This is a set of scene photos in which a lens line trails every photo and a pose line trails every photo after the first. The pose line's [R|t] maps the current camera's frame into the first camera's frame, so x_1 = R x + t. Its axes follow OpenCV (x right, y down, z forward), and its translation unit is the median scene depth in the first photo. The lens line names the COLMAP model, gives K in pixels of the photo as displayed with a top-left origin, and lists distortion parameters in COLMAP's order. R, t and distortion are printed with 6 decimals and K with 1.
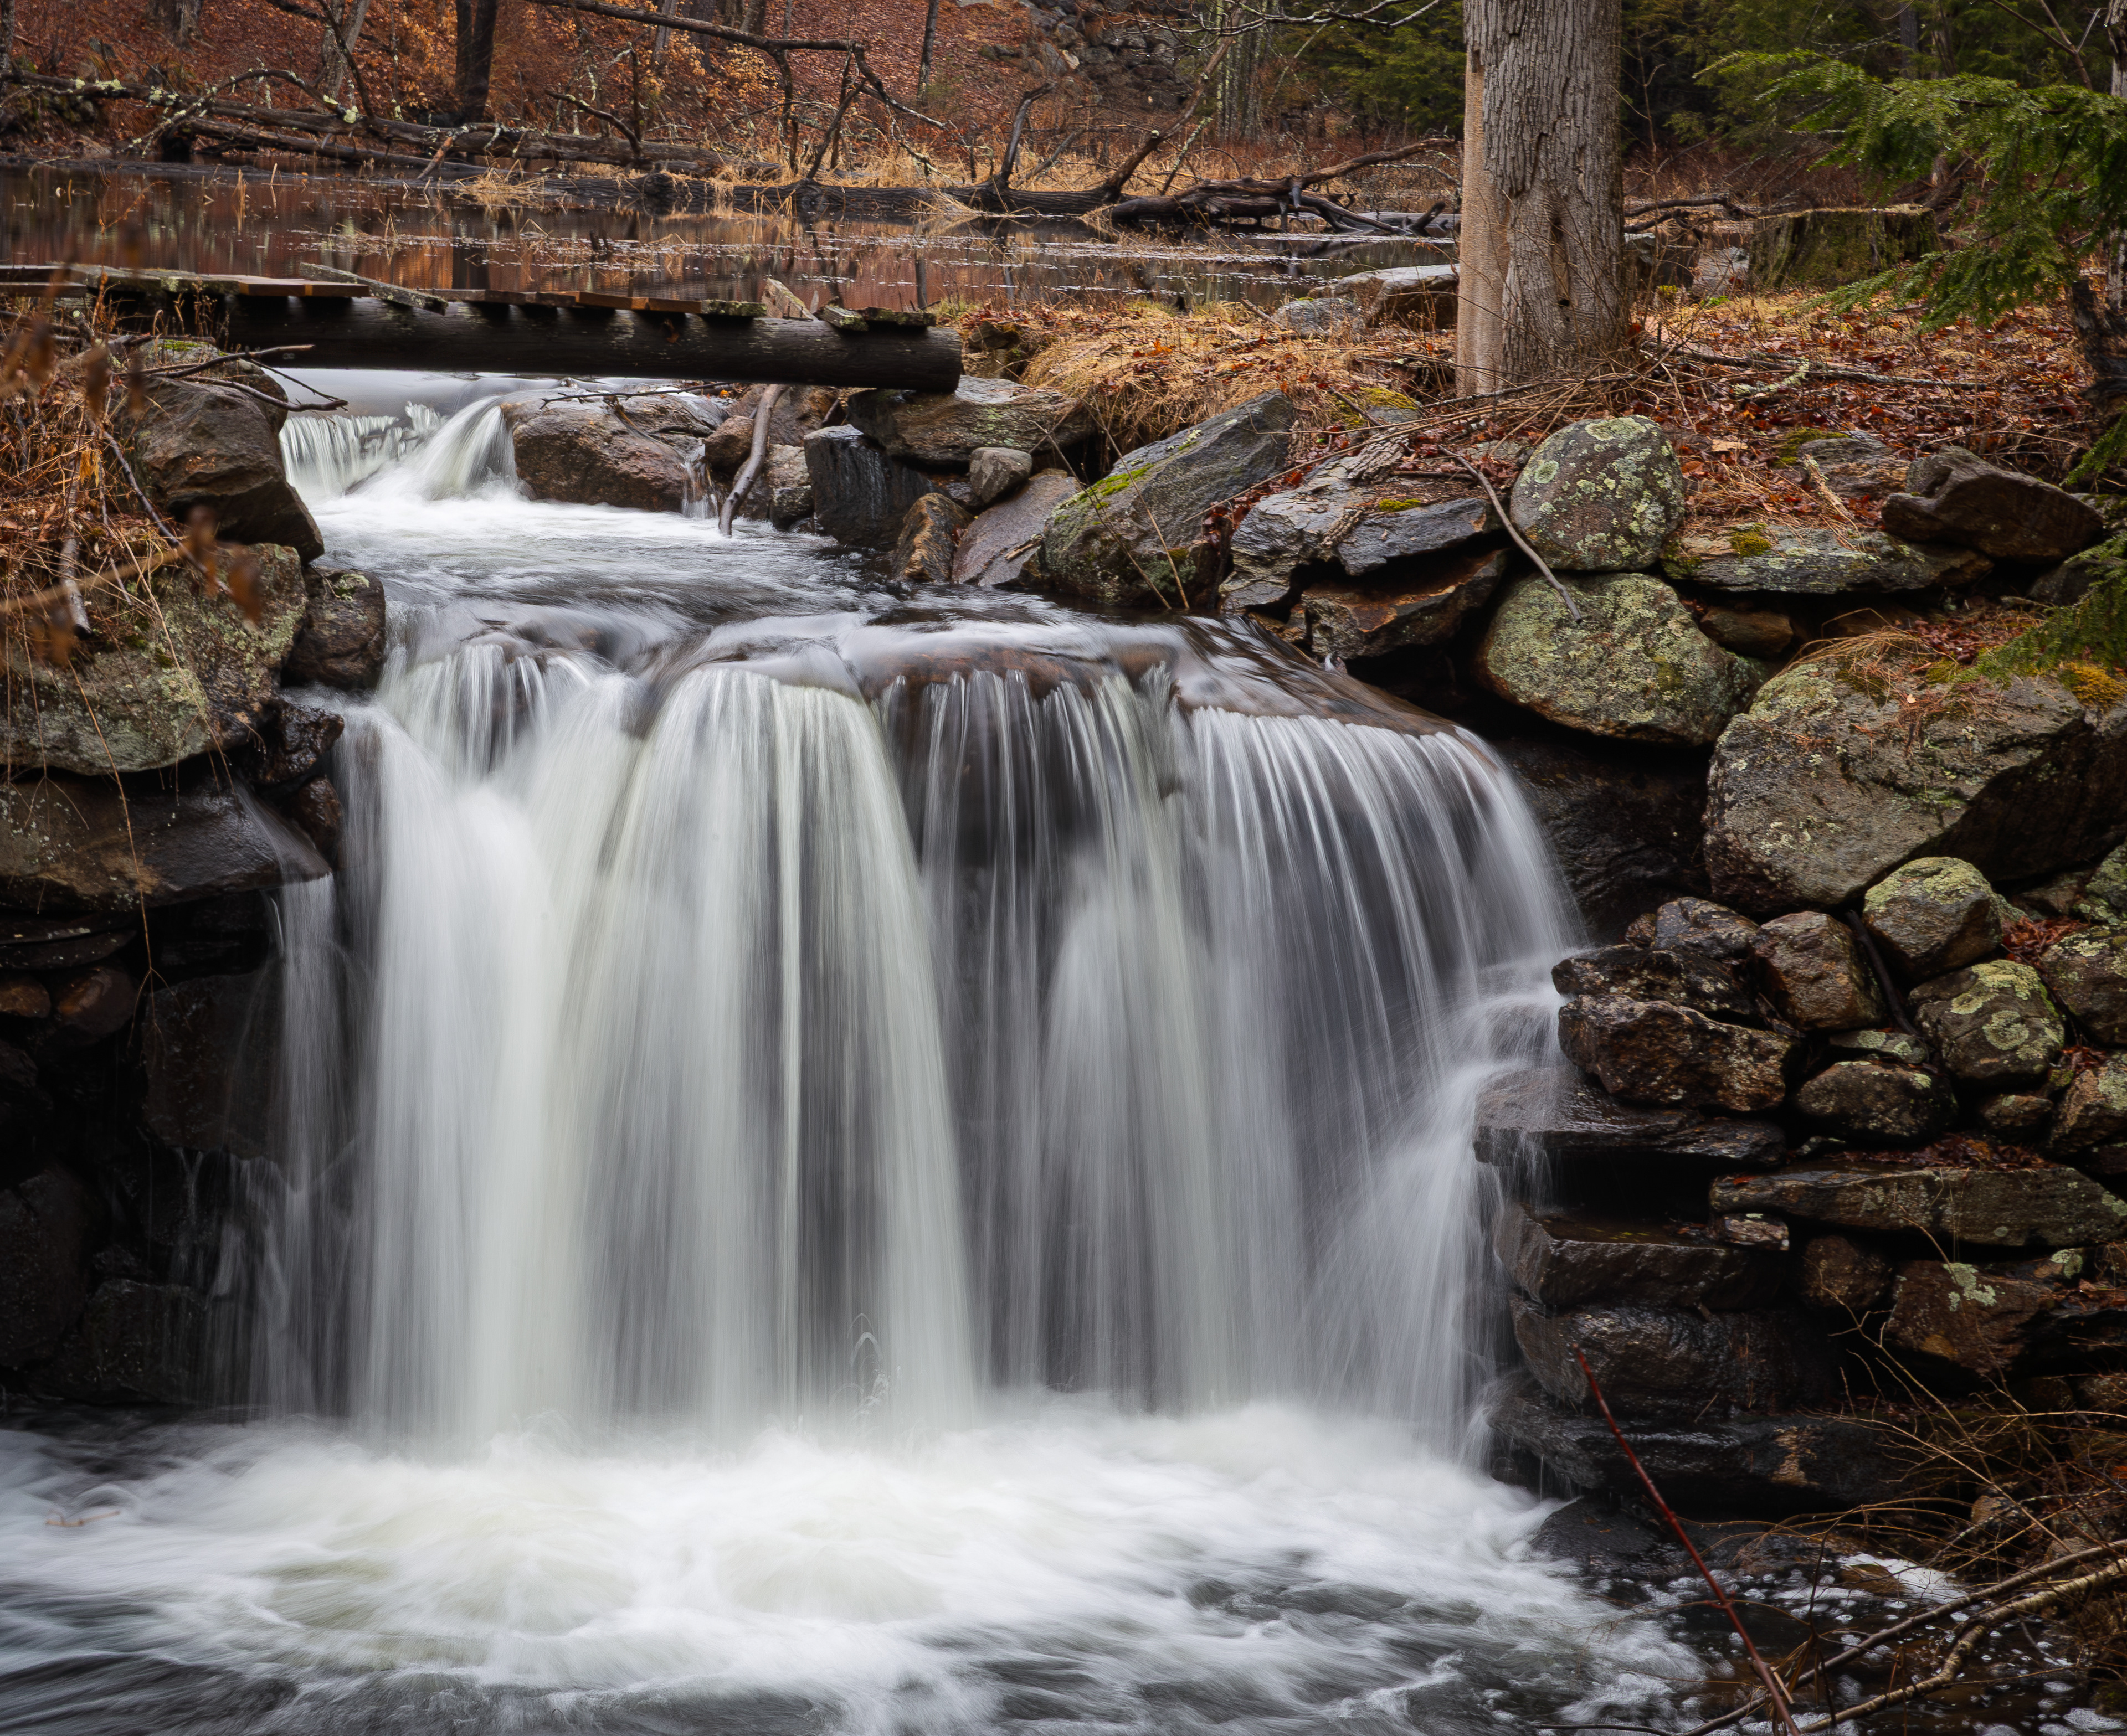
lens RADIAL K [[5160.6, 0, 1007.6], [0, 5160.6, 917.2], [0, 0, 1]] dist [0.309059, -0.176142]
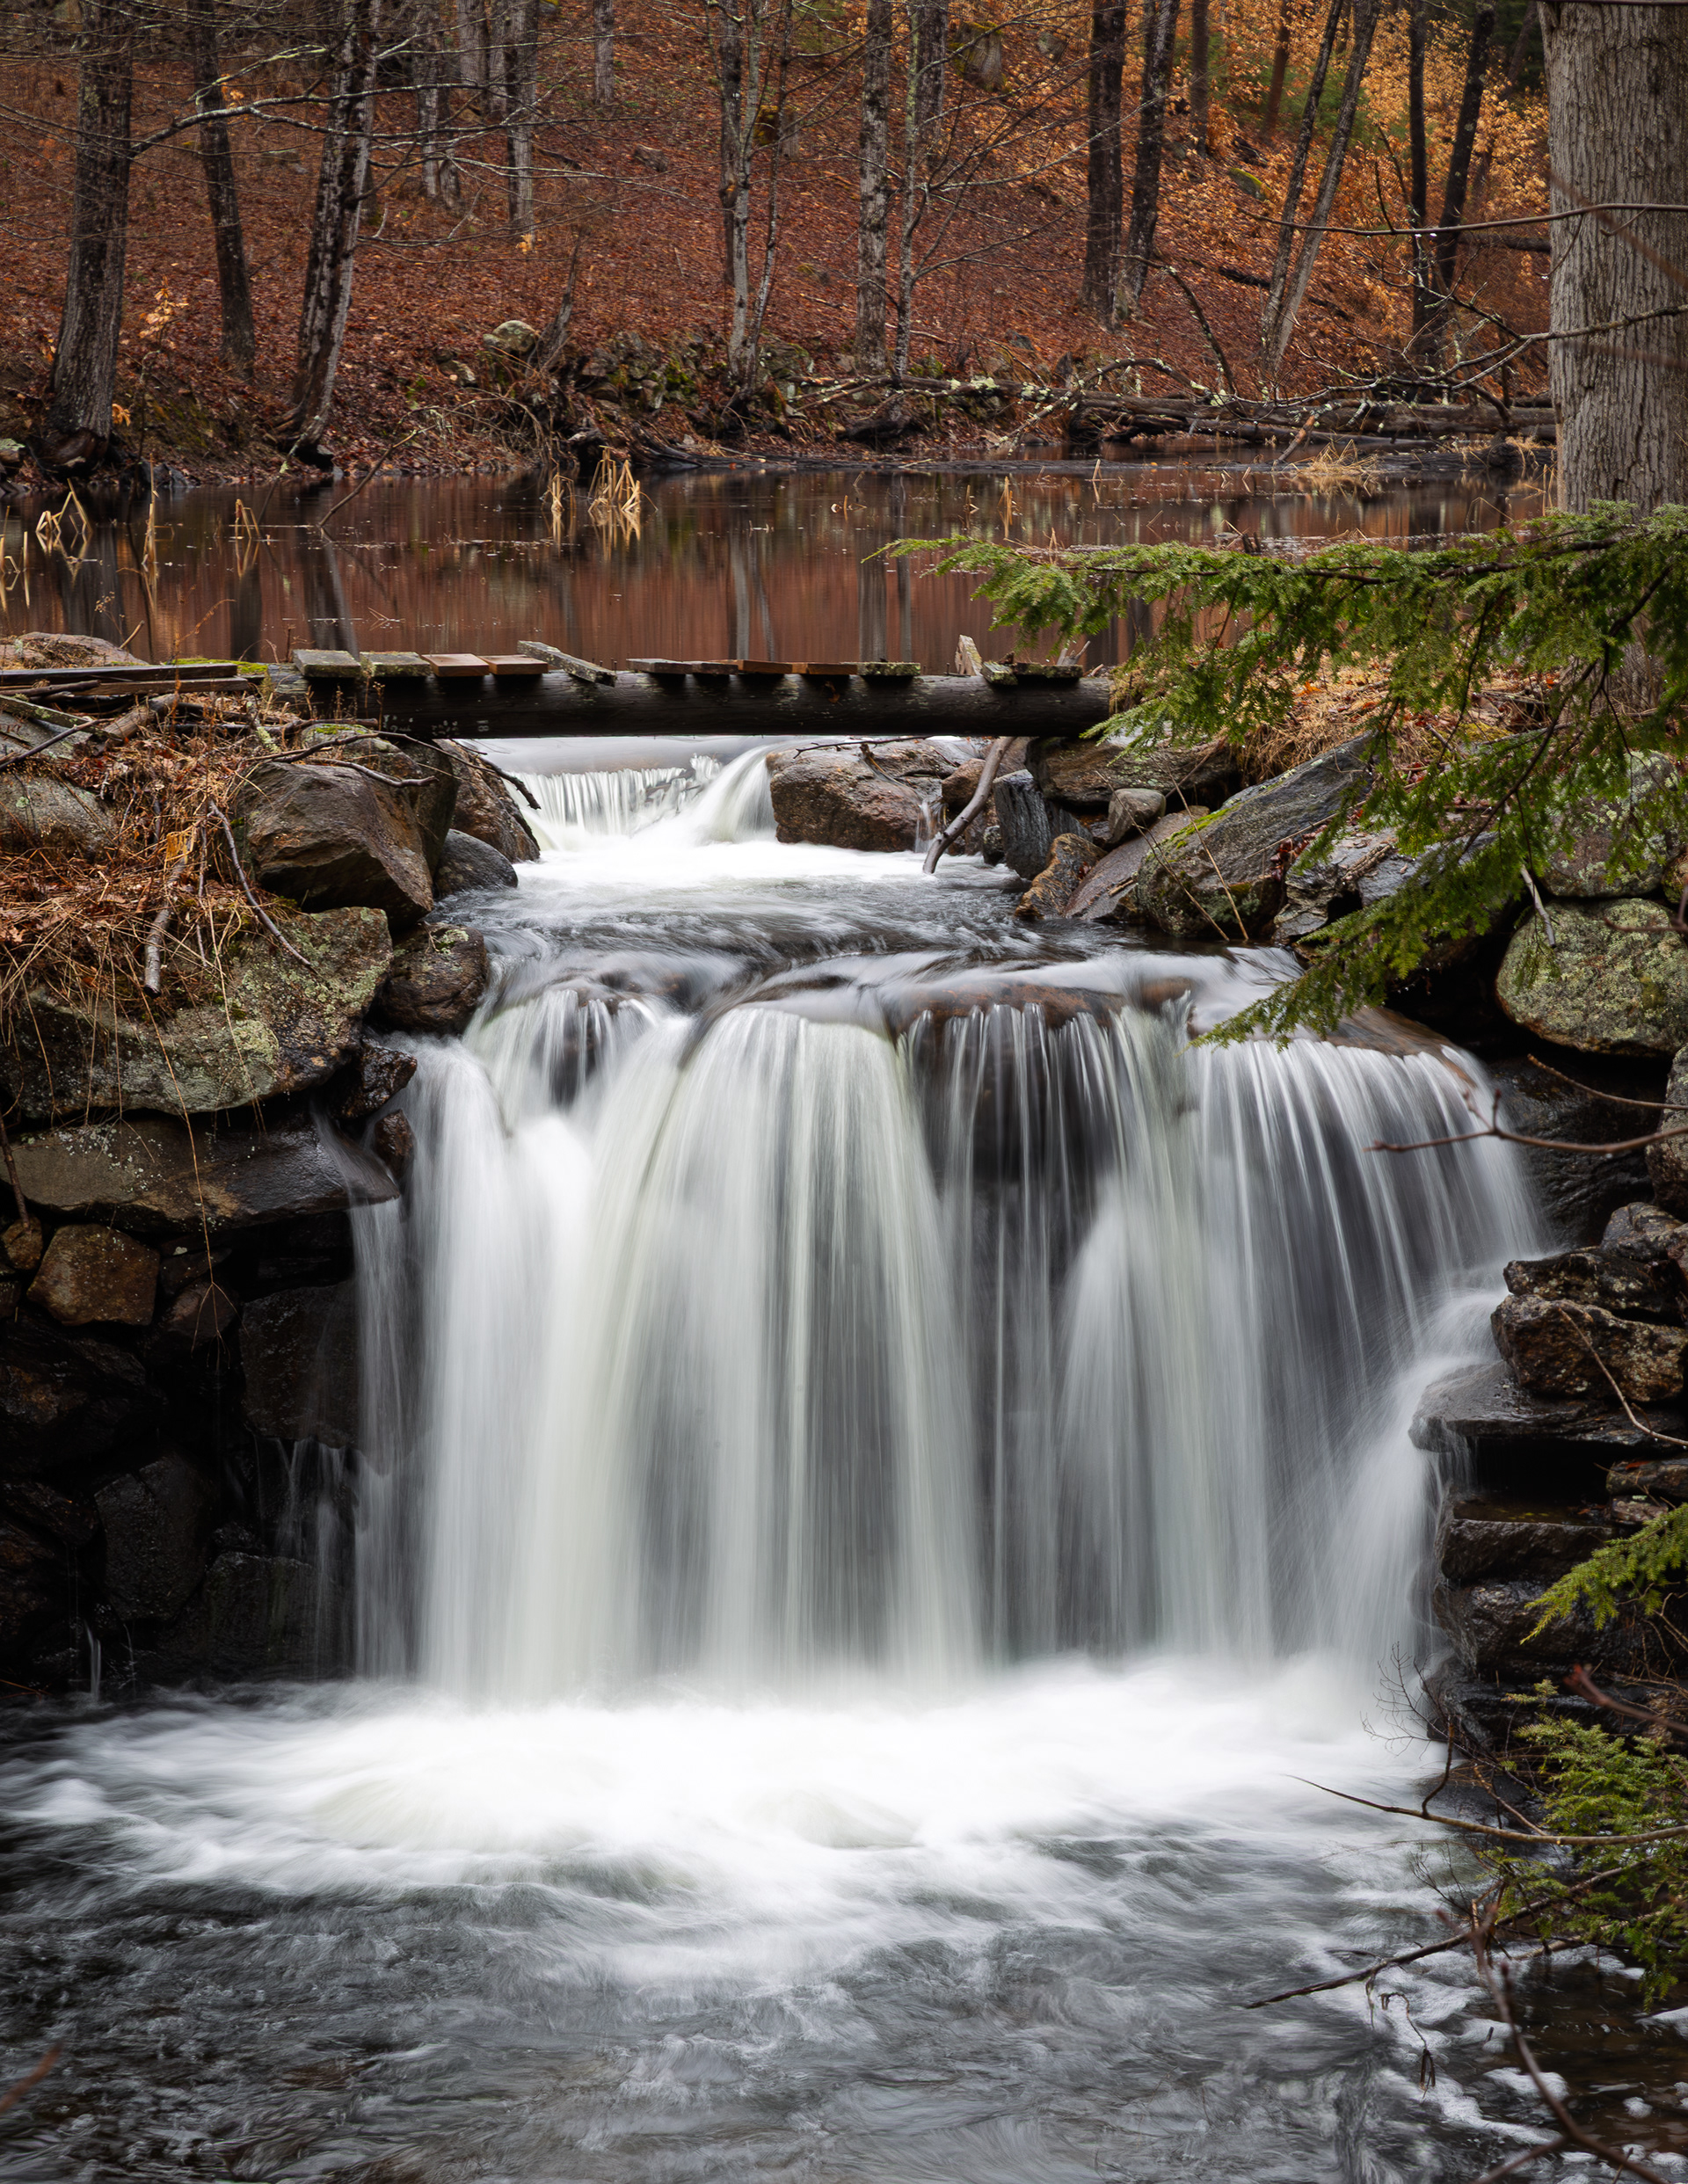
lens RADIAL K [[5261.6, 0, 921.1], [0, 5261.6, 1265.8], [0, 0, 1]] dist [0.324491, 0.040051]
pose [[0.980237, -0.009265, -0.197610, 0.190214], [0.011819, 0.999861, 0.011748, -0.004973], [0.197474, -0.013852, 0.980210, -0.103190]]
